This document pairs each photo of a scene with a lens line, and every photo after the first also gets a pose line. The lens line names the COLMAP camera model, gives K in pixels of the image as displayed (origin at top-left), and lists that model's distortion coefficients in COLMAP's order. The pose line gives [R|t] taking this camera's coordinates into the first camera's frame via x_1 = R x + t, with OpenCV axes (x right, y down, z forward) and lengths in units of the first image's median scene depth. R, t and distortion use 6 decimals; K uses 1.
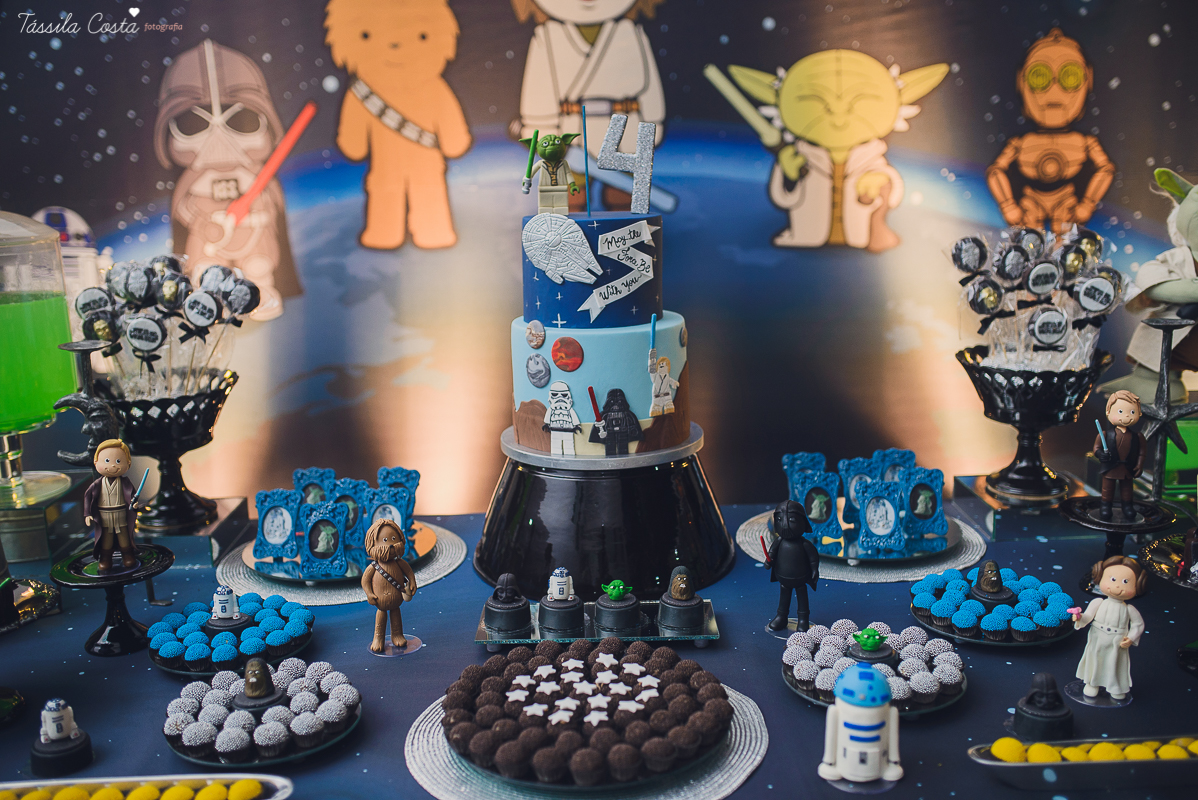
lens RADIAL K [[1227.5, 0, 599.0], [0, 1227.5, 400.0], [0, 0, 1]] dist [-0.043646, 0.023025]
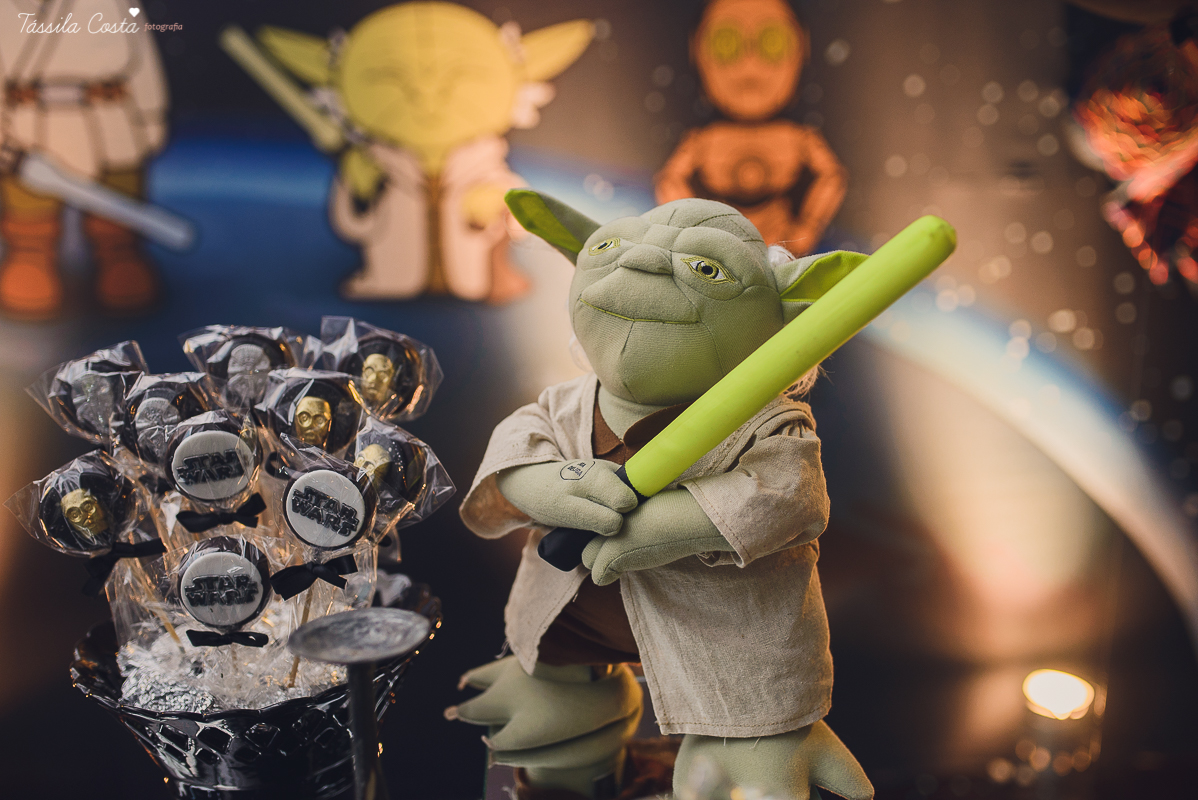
lens RADIAL K [[1247.7, 0, 599.0], [0, 1247.7, 400.0], [0, 0, 1]] dist [-0.053709, 0.000175]
pose [[0.998887, -0.014748, 0.044810, 0.259364], [0.015059, 0.999865, -0.006602, -0.063727], [-0.044707, 0.007269, 0.998974, 0.319213]]
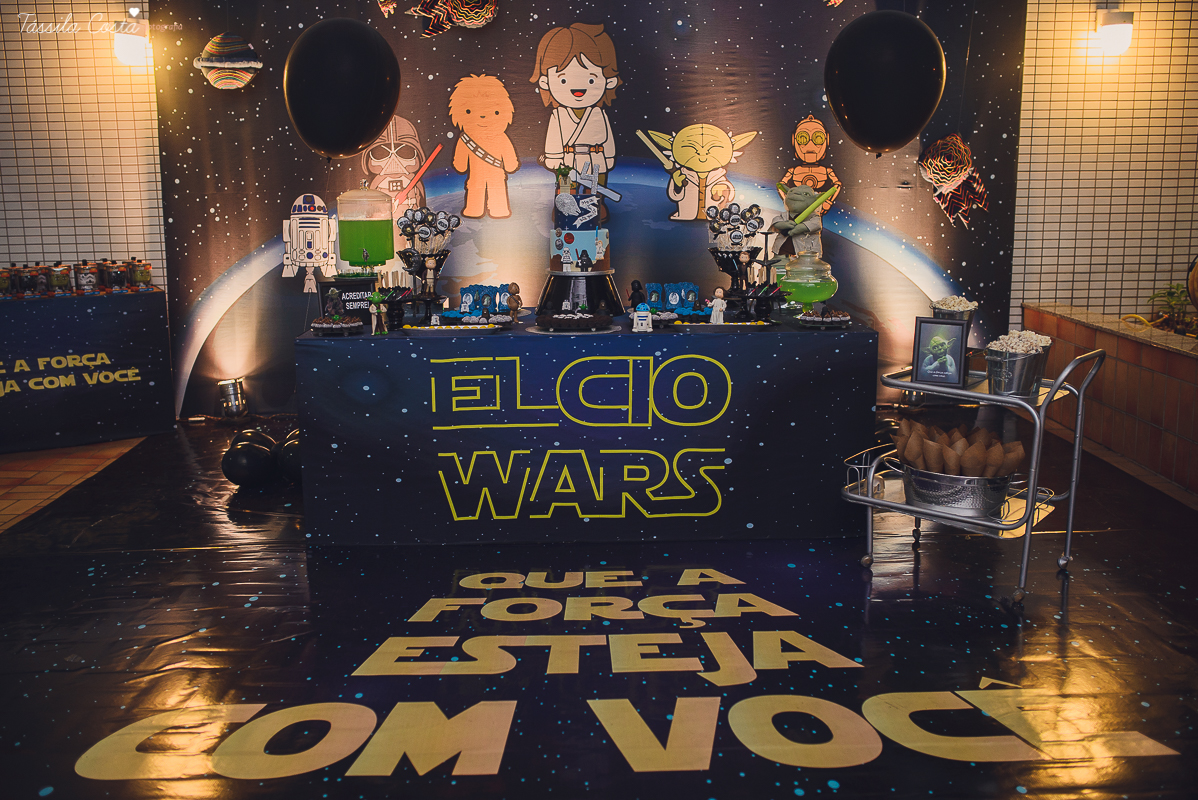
lens RADIAL K [[1247.7, 0, 599.0], [0, 1247.7, 400.0], [0, 0, 1]] dist [-0.053709, 0.000175]
pose [[0.999790, 0.017511, 0.010635, 0.011603], [-0.017373, 0.999766, -0.012863, 0.200573], [-0.010858, 0.012675, 0.999861, -1.048700]]
